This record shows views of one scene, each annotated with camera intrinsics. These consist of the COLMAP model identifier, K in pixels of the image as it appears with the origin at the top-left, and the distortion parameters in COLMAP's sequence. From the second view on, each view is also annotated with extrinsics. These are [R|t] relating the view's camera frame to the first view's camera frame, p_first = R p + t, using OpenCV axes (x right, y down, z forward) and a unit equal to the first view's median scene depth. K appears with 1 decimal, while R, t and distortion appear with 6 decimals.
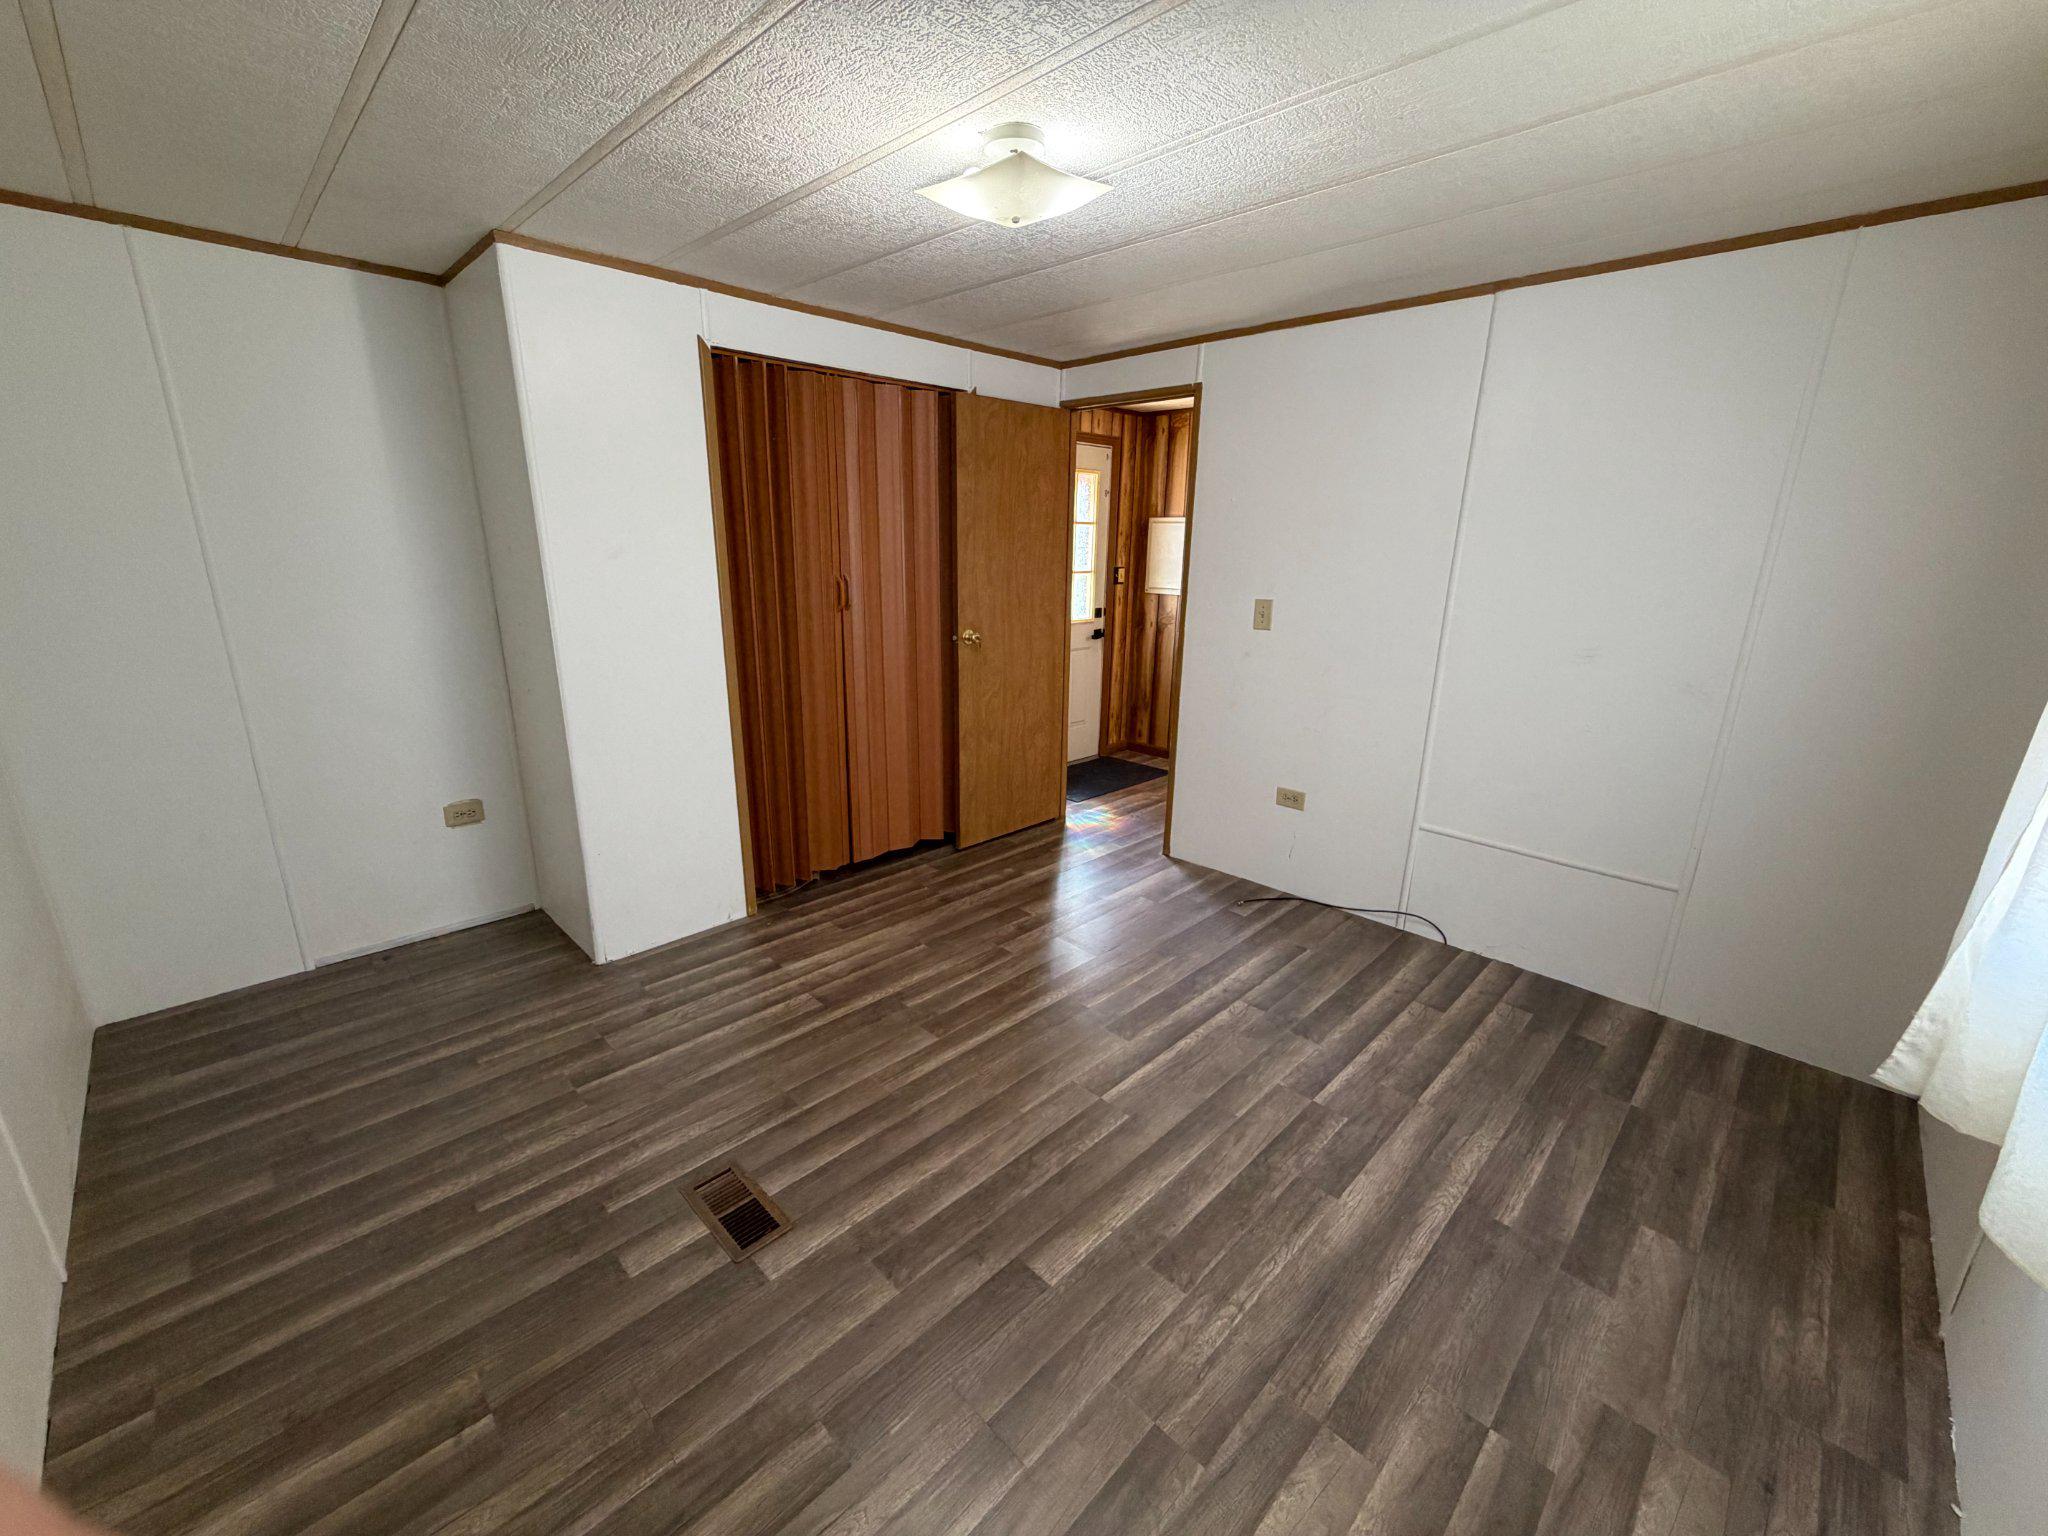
lens RADIAL K [[816.5, 0, 1016.6], [0, 816.5, 767.6], [0, 0, 1]] dist [0.000111, -0.000235]
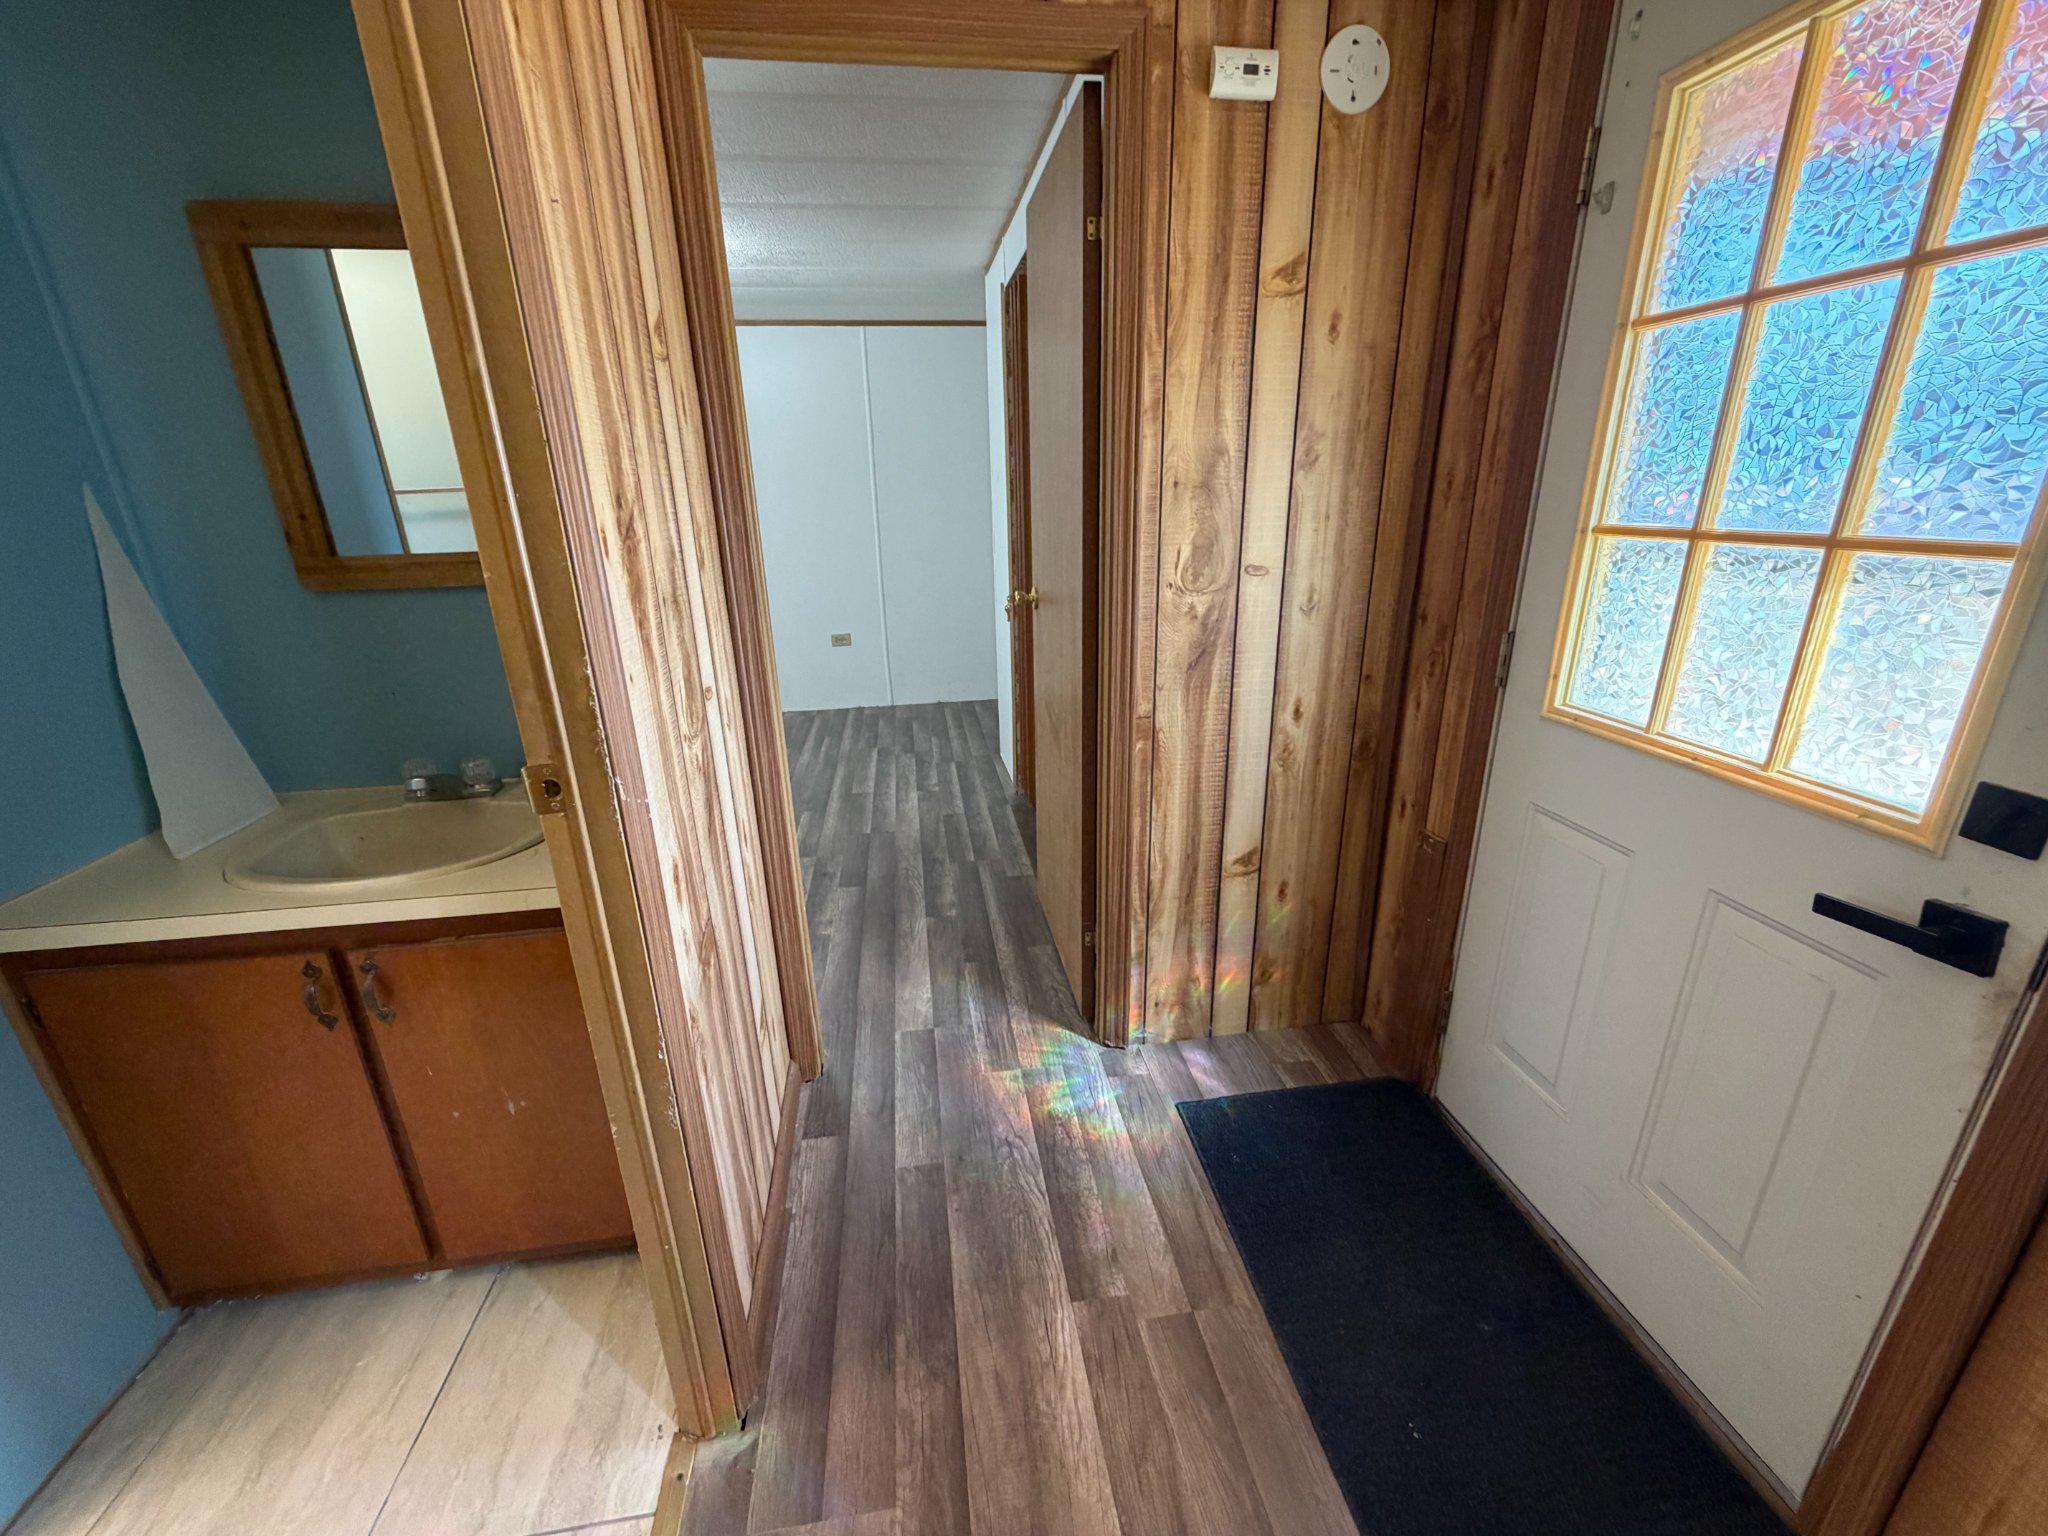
lens RADIAL K [[816.5, 0, 1016.6], [0, 816.5, 767.6], [0, 0, 1]] dist [0.000111, -0.000235]
pose [[-0.598520, 0.261097, -0.757365, 0.825364], [-0.200841, 0.866300, 0.457369, -0.577583], [0.775524, 0.425855, -0.466059, 2.305231]]
